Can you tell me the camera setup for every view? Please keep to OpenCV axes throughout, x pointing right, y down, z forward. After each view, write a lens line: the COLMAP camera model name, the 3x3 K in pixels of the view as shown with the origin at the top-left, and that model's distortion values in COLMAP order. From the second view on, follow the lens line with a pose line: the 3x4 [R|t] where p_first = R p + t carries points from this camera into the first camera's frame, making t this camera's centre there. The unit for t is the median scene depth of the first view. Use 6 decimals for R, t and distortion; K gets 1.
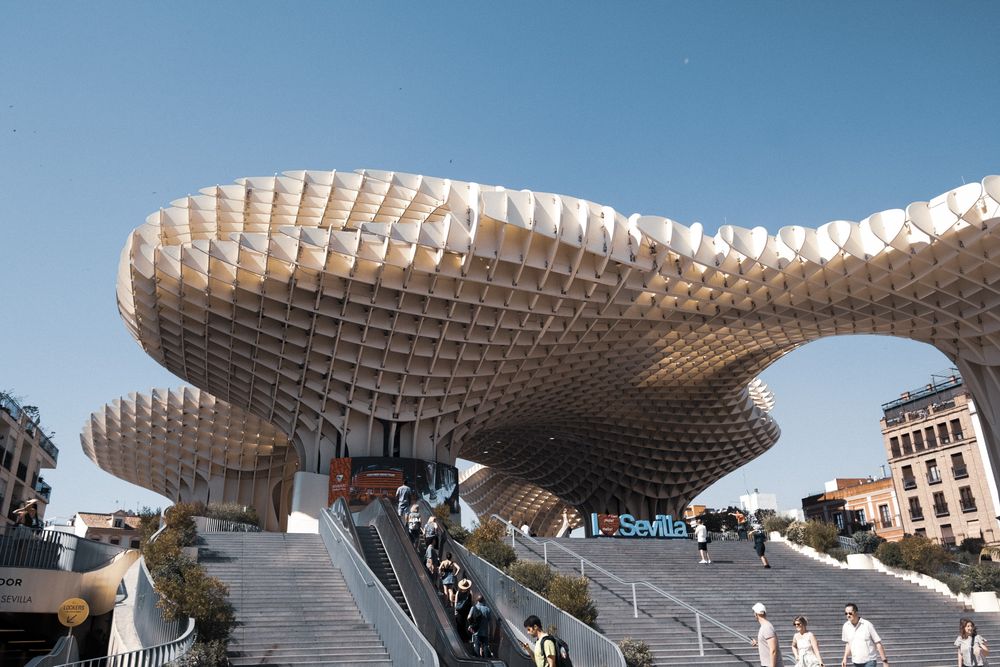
lens RADIAL K [[767.4, 0, 492.7], [0, 767.4, 333.2], [0, 0, 1]] dist [0.001159, 0.007575]
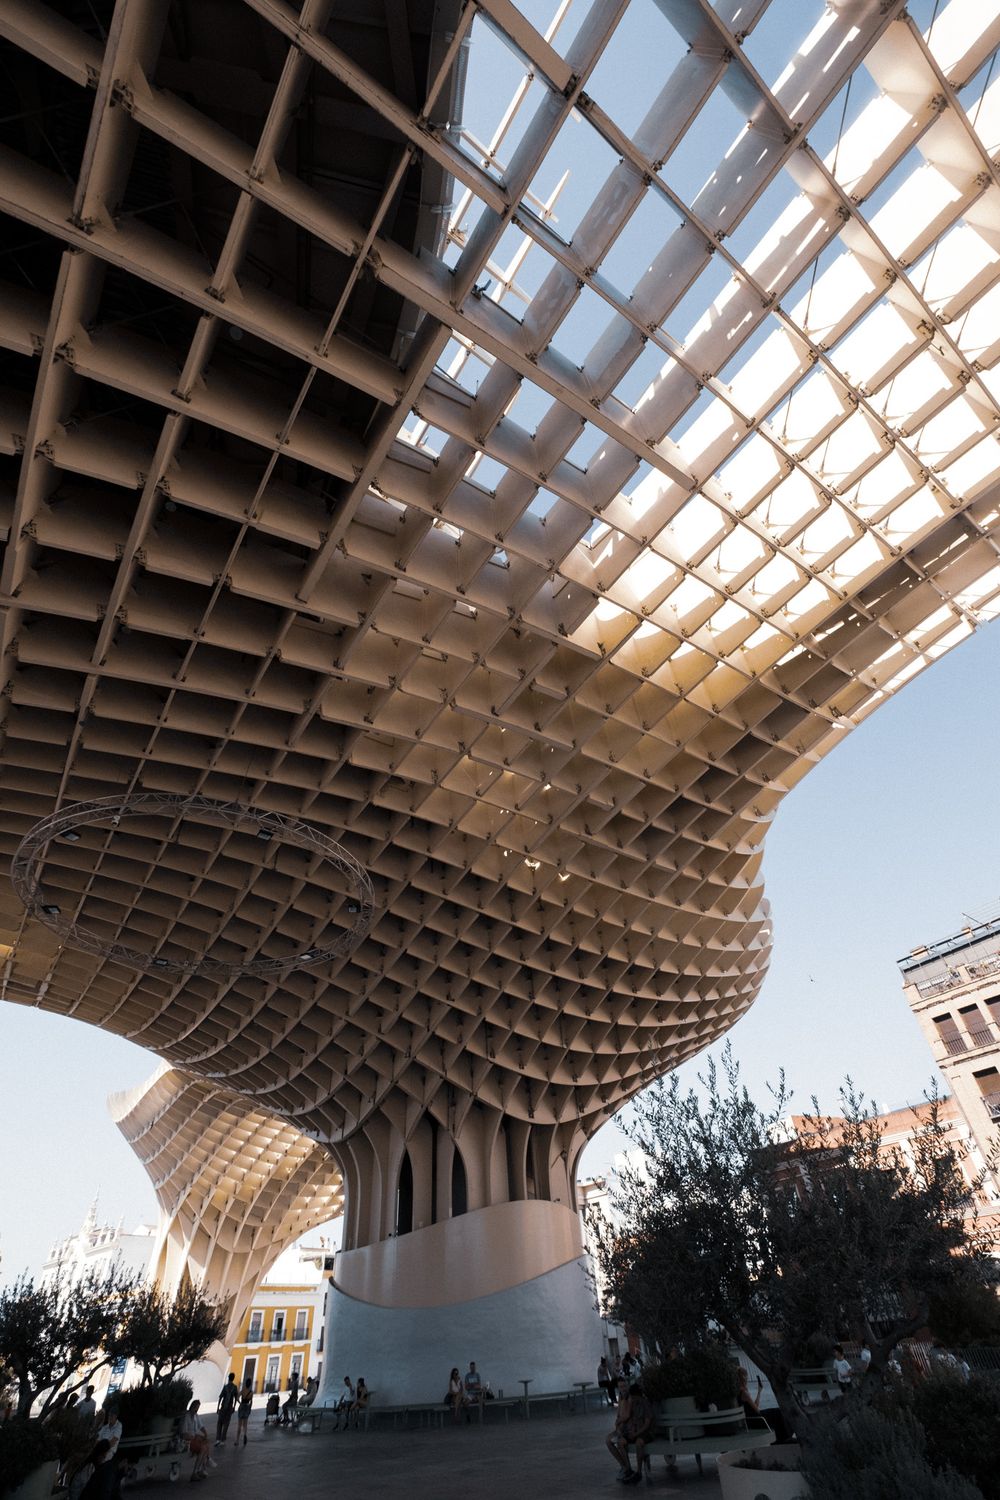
lens RADIAL K [[653.9, 0, 497.4], [0, 653.9, 759.7], [0, 0, 1]] dist [-0.003846, 0.000486]
pose [[0.959756, 0.165254, 0.227069, 0.112040], [-0.071269, 0.925396, -0.372240, 0.220966], [-0.271643, 0.341076, 0.899932, 0.822256]]
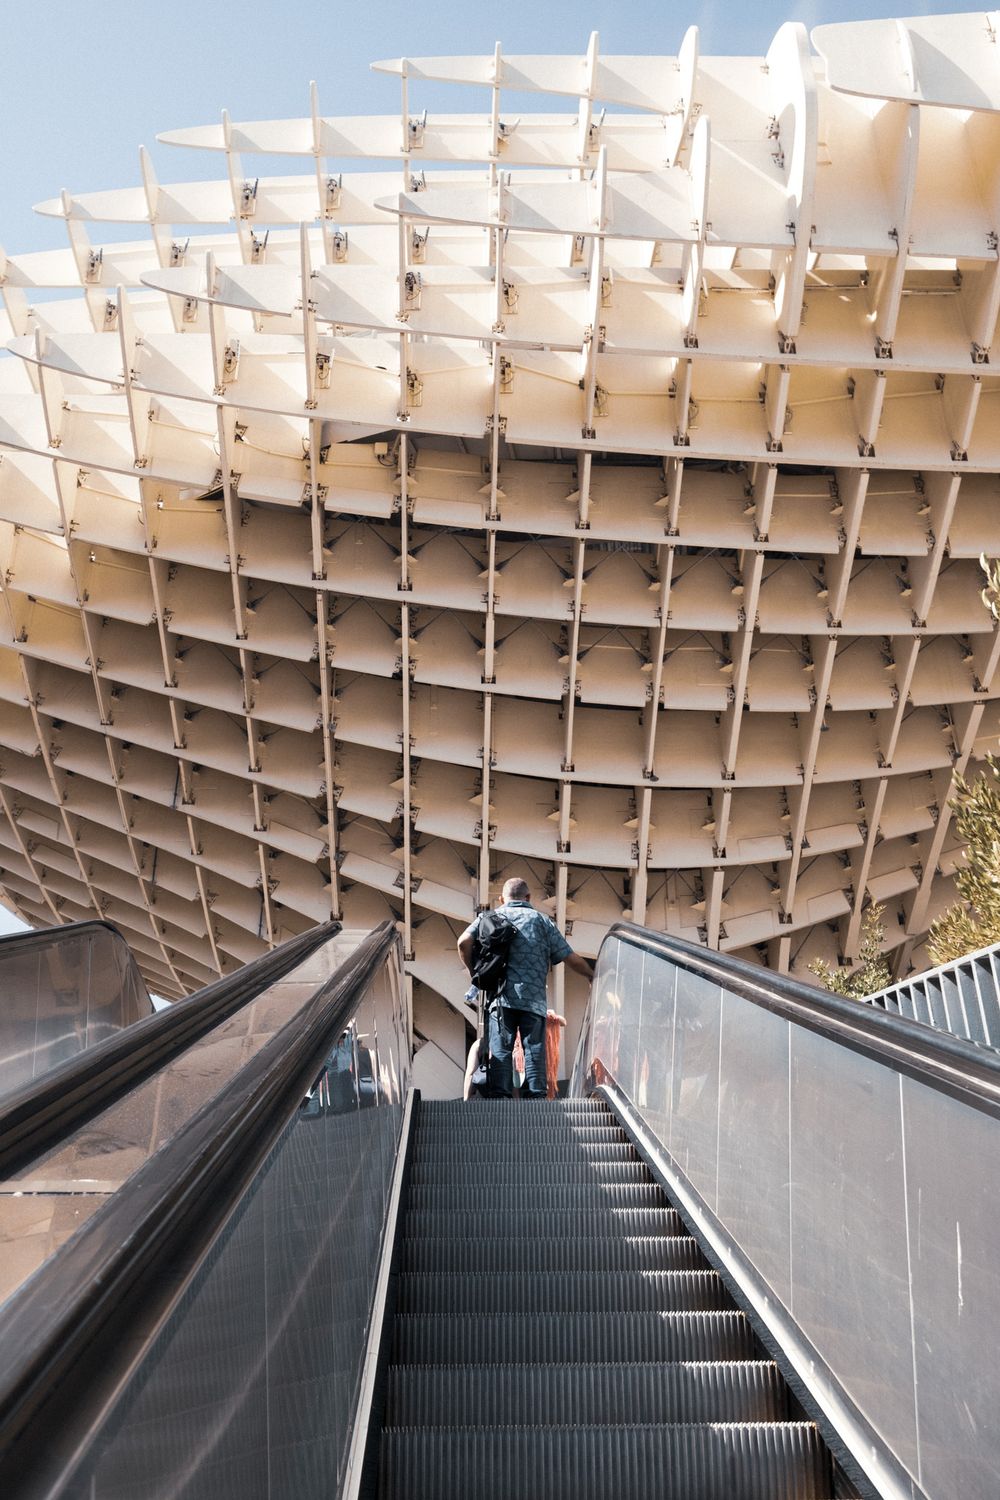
lens RADIAL K [[1512.9, 0, 498.3], [0, 1512.9, 737.6], [0, 0, 1]] dist [-0.015561, 0.000000]
pose [[0.958847, -0.143738, -0.244849, -0.017278], [0.098644, 0.977312, -0.187429, 0.110442], [0.266235, 0.155563, 0.951272, 0.333015]]
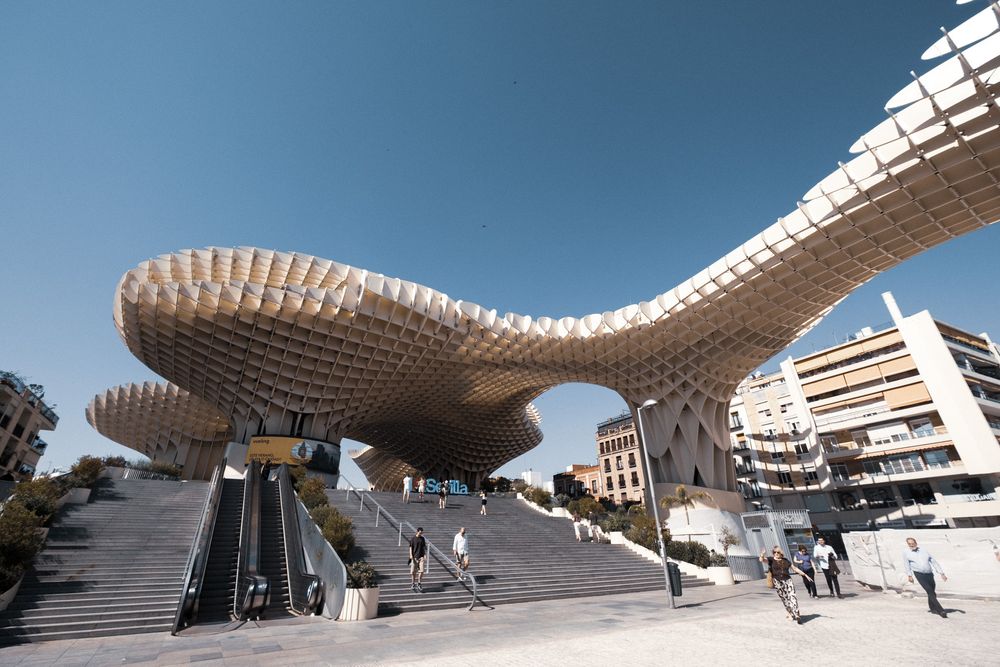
lens RADIAL K [[435.9, 0, 495.4], [0, 435.9, 329.5], [0, 0, 1]] dist [-0.003846, 0.000486]
pose [[0.973752, 0.108411, 0.200137, 0.052805], [-0.087567, 0.990040, -0.110242, 0.007530], [-0.210095, 0.089823, 0.973546, 0.025944]]
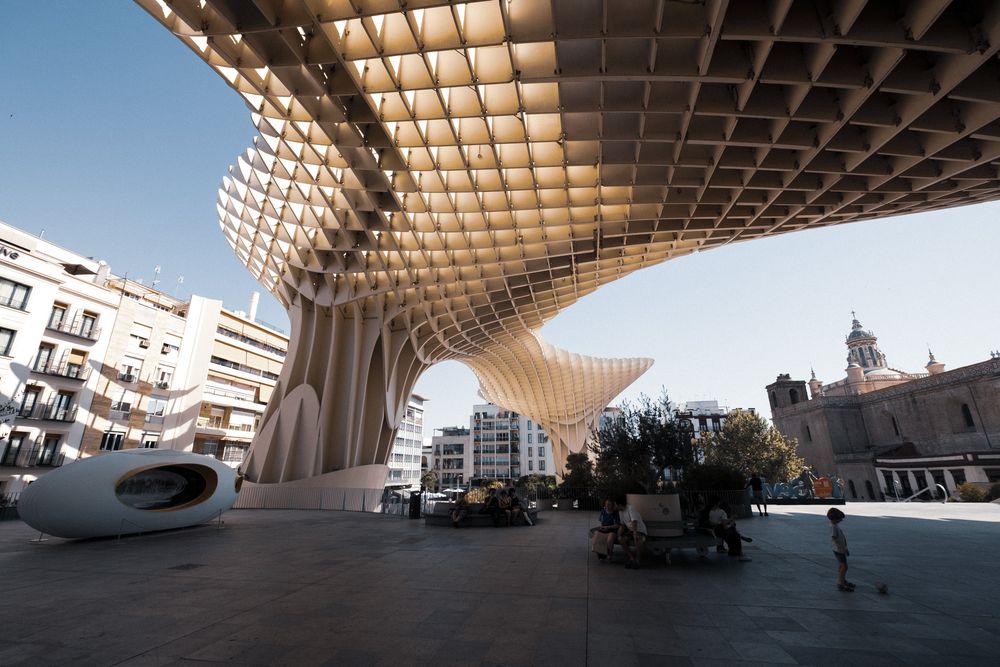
lens RADIAL K [[435.9, 0, 497.7], [0, 435.9, 332.5], [0, 0, 1]] dist [-0.003846, 0.000486]
pose [[-0.864327, 0.176618, 0.470898, 0.129543], [-0.162162, 0.788432, -0.593361, 0.314919], [-0.476070, -0.589220, -0.652822, 1.064966]]
